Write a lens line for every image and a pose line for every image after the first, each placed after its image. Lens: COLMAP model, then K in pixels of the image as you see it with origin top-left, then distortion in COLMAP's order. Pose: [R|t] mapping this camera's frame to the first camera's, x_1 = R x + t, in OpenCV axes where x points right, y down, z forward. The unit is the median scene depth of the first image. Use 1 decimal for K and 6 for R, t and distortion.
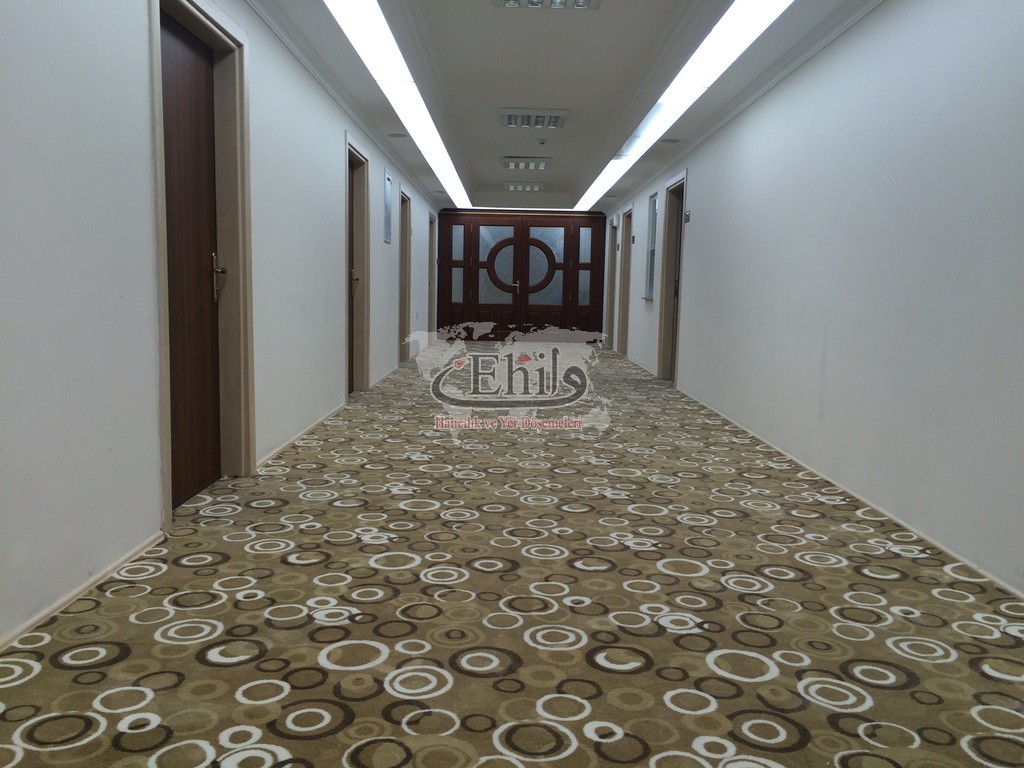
lens RADIAL K [[866.9, 0, 516.5], [0, 866.9, 393.5], [0, 0, 1]] dist [0.084865, -0.114052]
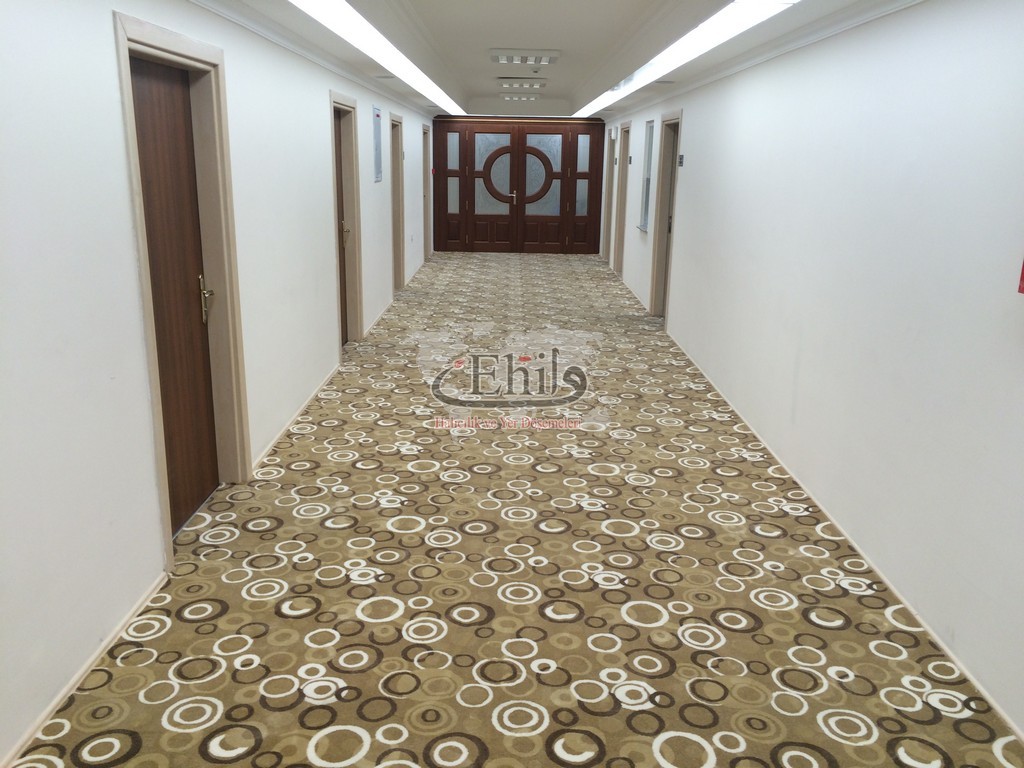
lens RADIAL K [[866.9, 0, 517.9], [0, 866.9, 388.4], [0, 0, 1]] dist [0.084865, -0.114052]
pose [[0.999993, -0.002649, -0.002822, 0.031935], [0.003027, 0.989586, 0.143912, -0.209396], [0.002412, -0.143920, 0.989586, -0.032838]]
